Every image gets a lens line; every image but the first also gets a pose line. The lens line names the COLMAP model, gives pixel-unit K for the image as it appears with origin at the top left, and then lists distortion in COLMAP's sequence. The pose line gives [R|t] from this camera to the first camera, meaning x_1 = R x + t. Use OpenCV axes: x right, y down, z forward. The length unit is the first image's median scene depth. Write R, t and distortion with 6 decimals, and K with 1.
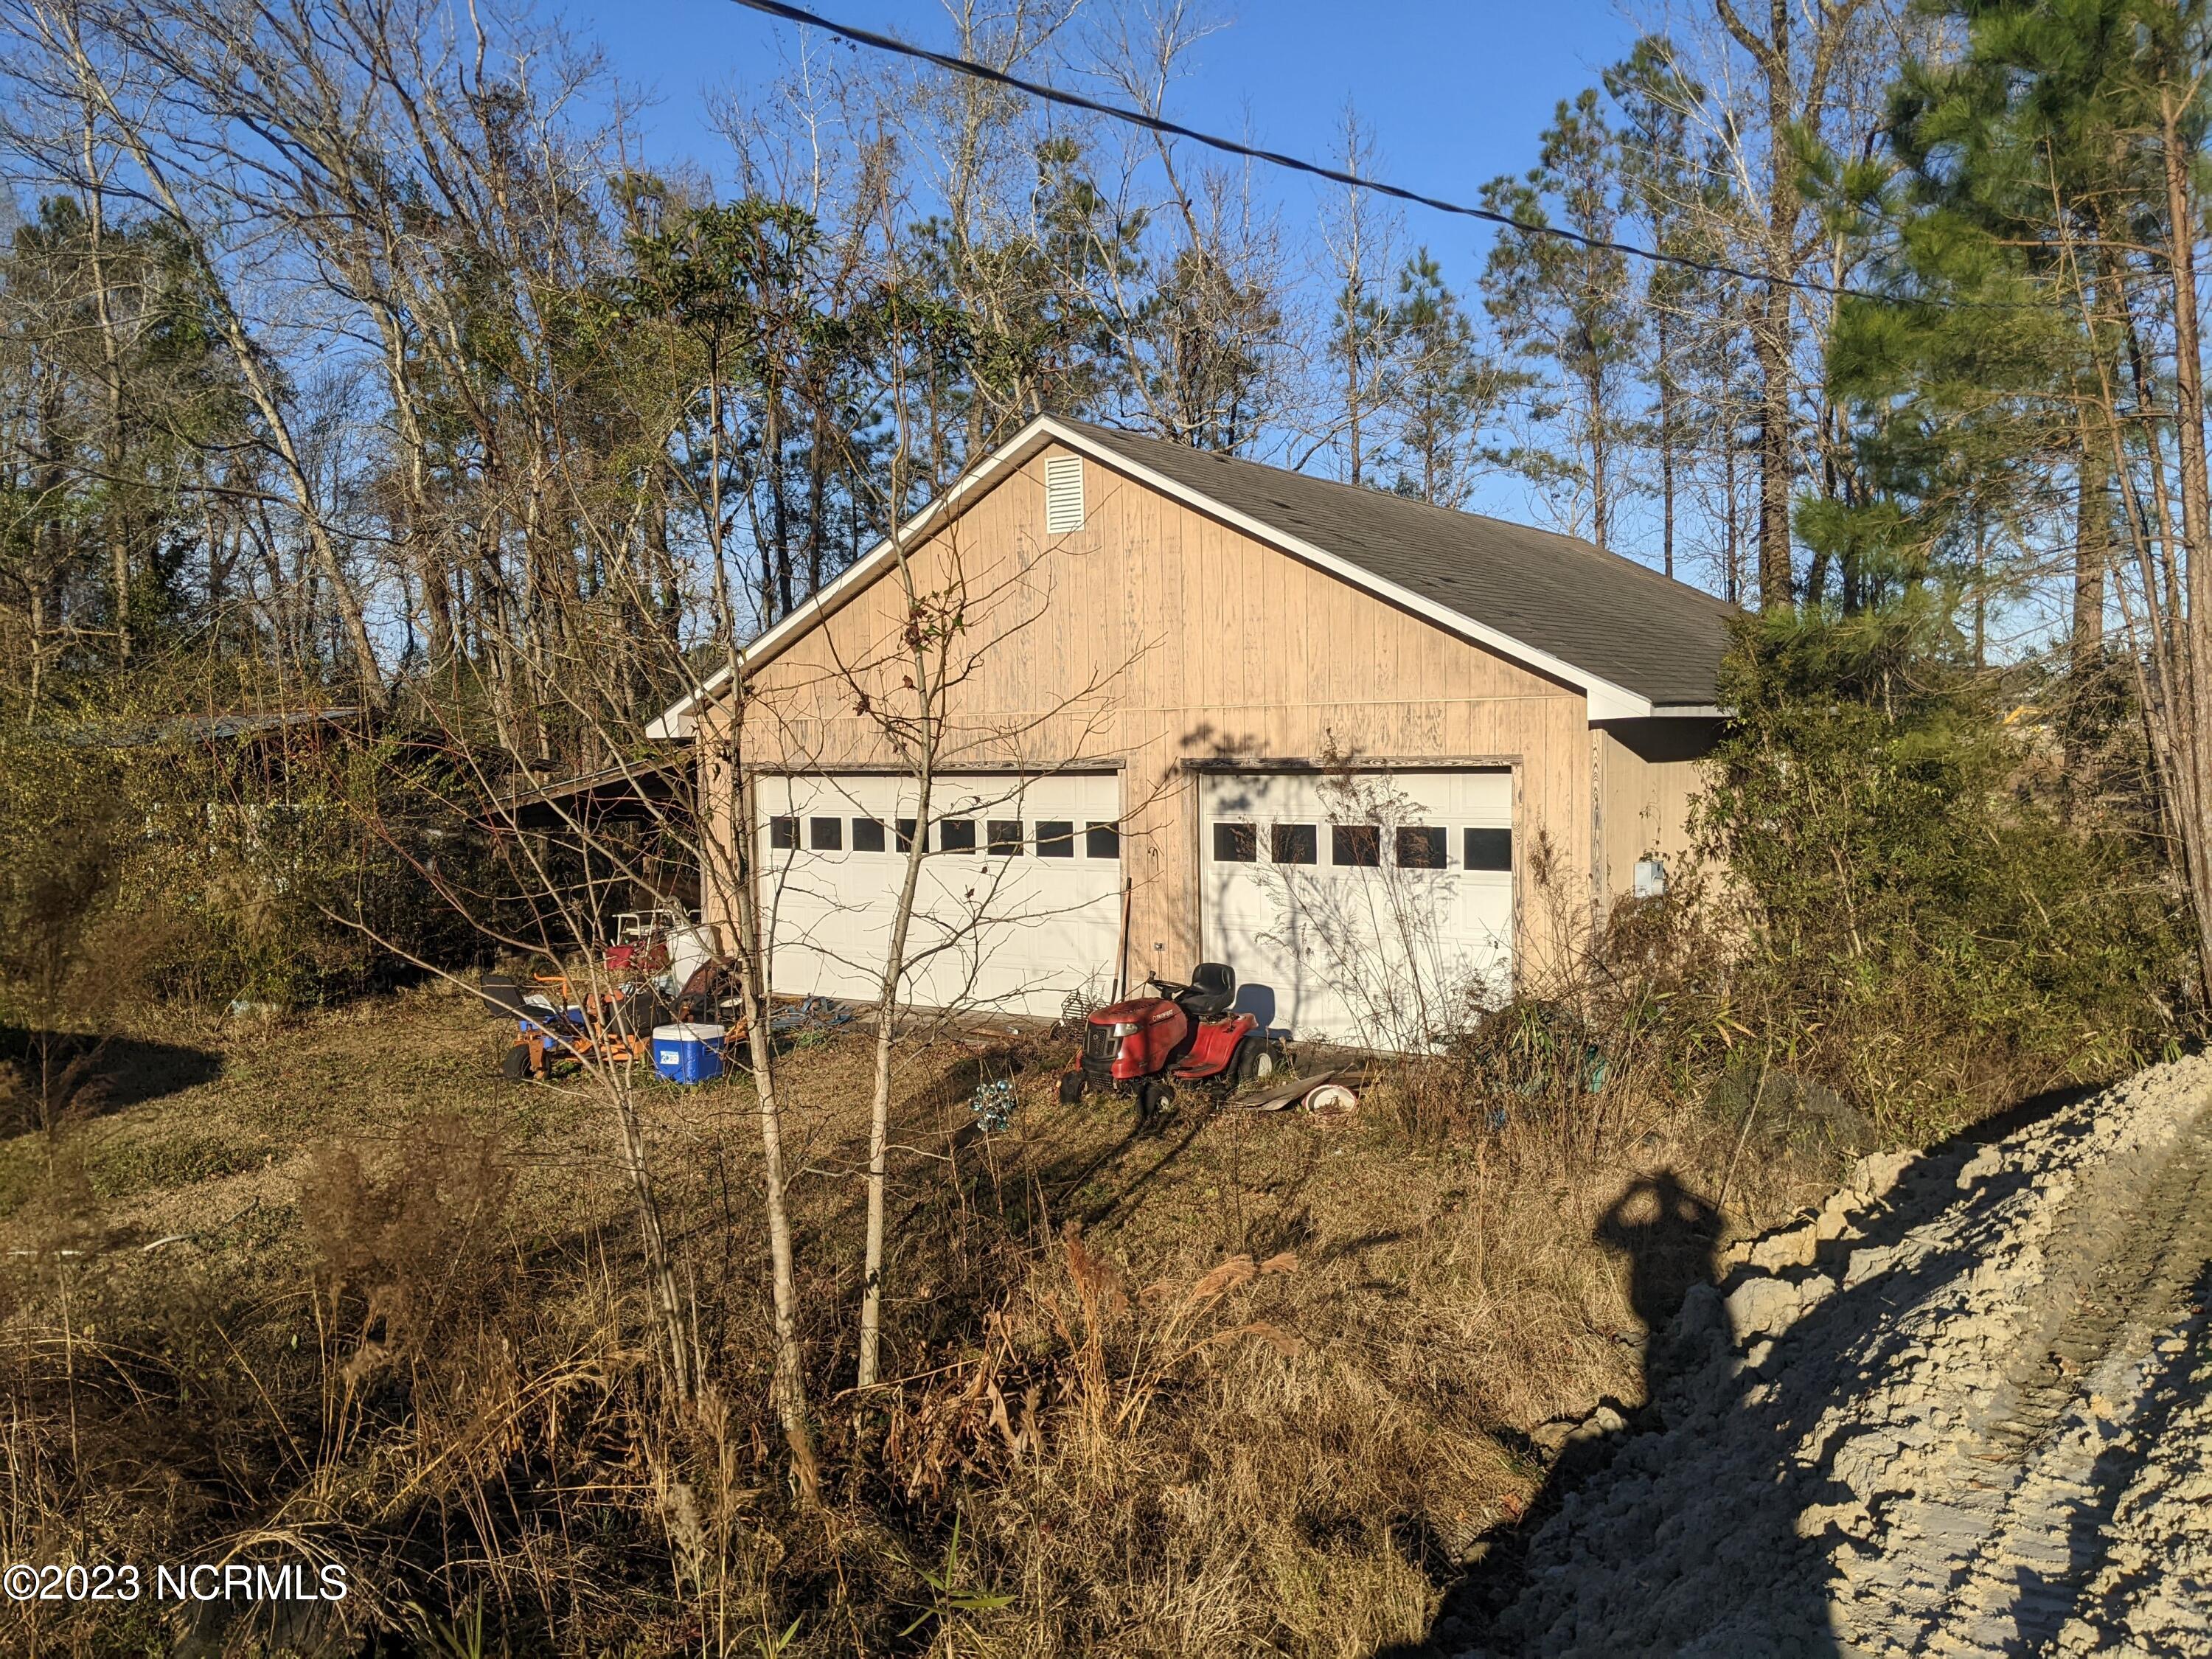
lens RADIAL K [[1733.8, 0, 1101.8], [0, 1733.8, 834.8], [0, 0, 1]] dist [0.101869, -0.184641]
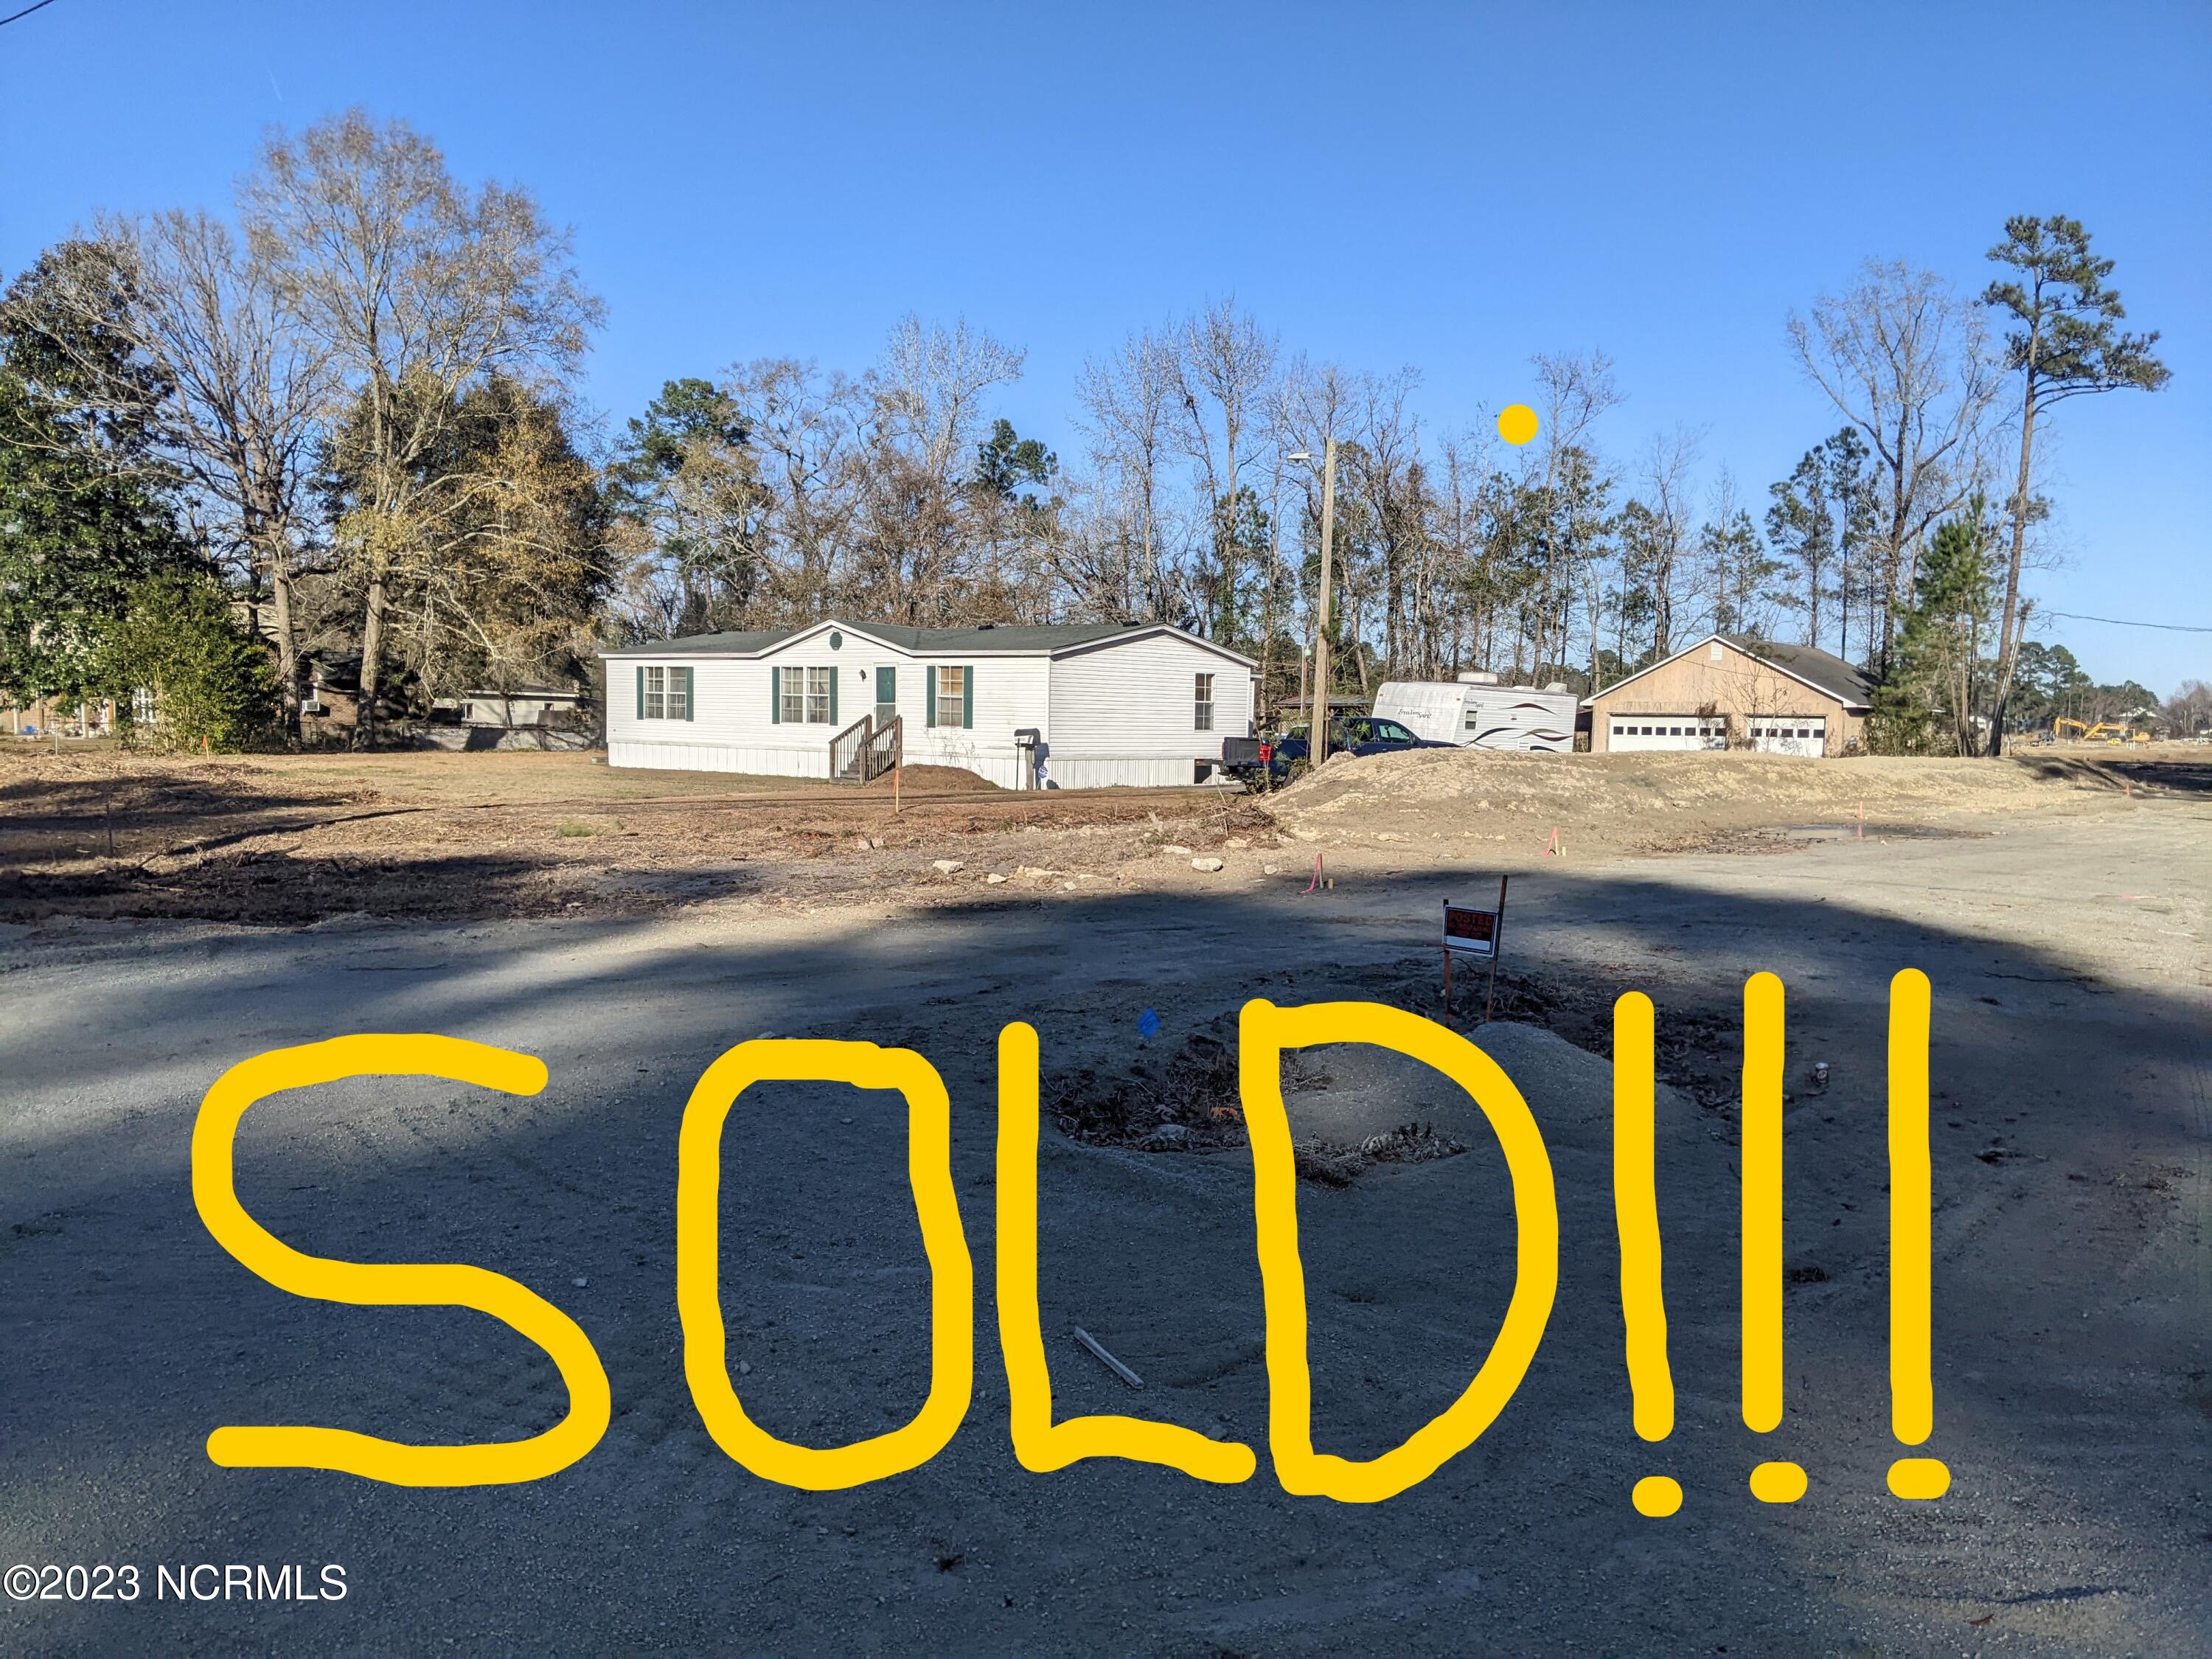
lens RADIAL K [[1756.7, 0, 1084.3], [0, 1756.7, 853.5], [0, 0, 1]] dist [0.110509, -0.192727]
pose [[0.996900, 0.045940, -0.063871, -0.527884], [-0.044623, 0.998764, 0.021894, 0.114956], [0.064798, -0.018976, 0.997718, -1.460988]]
